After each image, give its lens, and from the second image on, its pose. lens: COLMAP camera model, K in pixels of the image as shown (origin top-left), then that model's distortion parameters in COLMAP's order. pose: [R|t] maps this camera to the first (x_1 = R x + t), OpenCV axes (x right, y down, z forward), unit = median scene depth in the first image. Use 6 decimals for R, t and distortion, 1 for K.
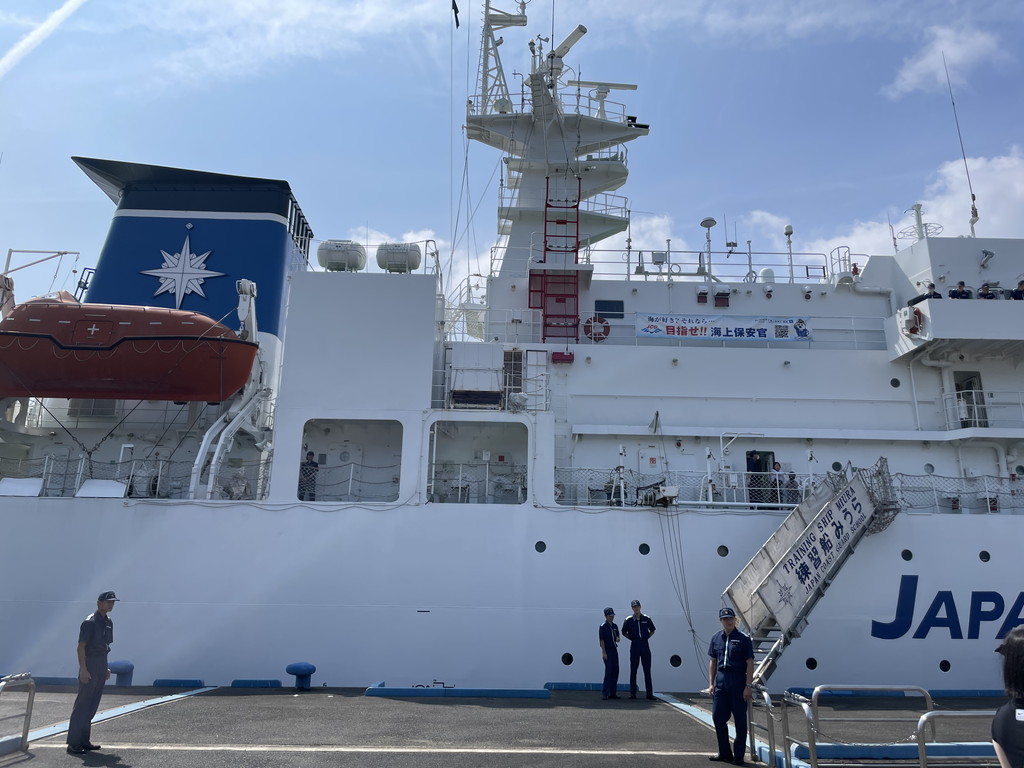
lens RADIAL K [[791.3, 0, 512.0], [0, 791.3, 384.0], [0, 0, 1]] dist [0.001558, -0.070801]
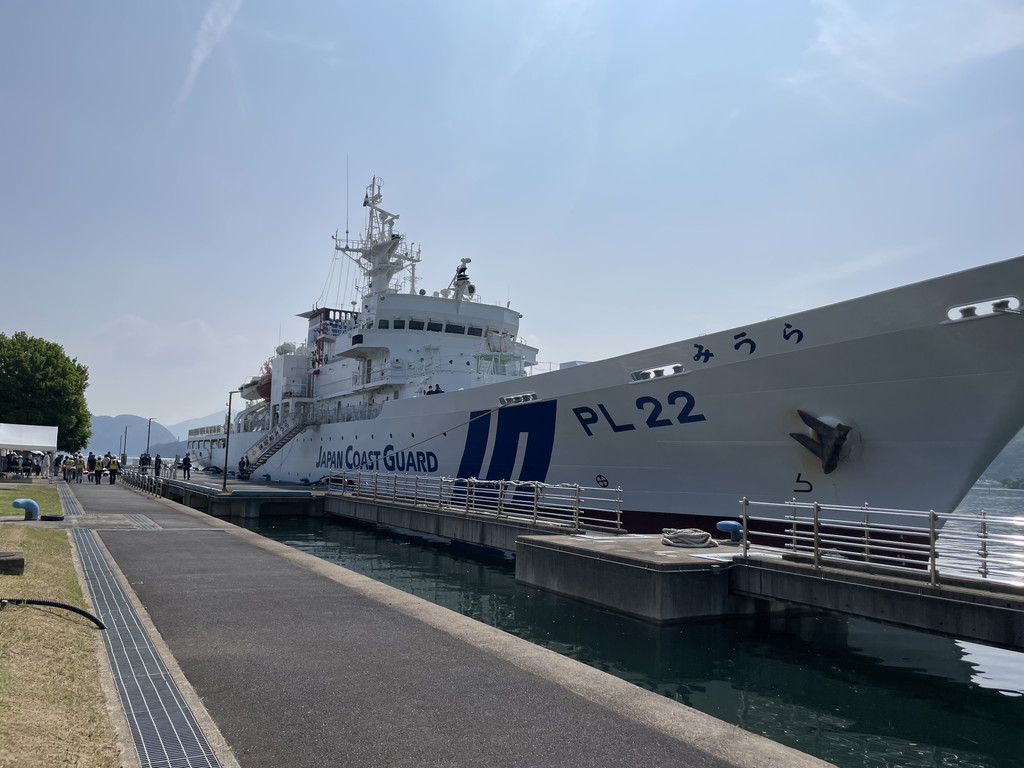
lens RADIAL K [[791.3, 0, 512.0], [0, 791.3, 384.0], [0, 0, 1]] dist [0.001558, -0.070801]
pose [[0.477567, -0.089714, -0.874003, 3.682502], [0.228930, 0.973117, 0.025203, 0.122655], [0.848246, -0.212122, 0.485266, 0.276501]]
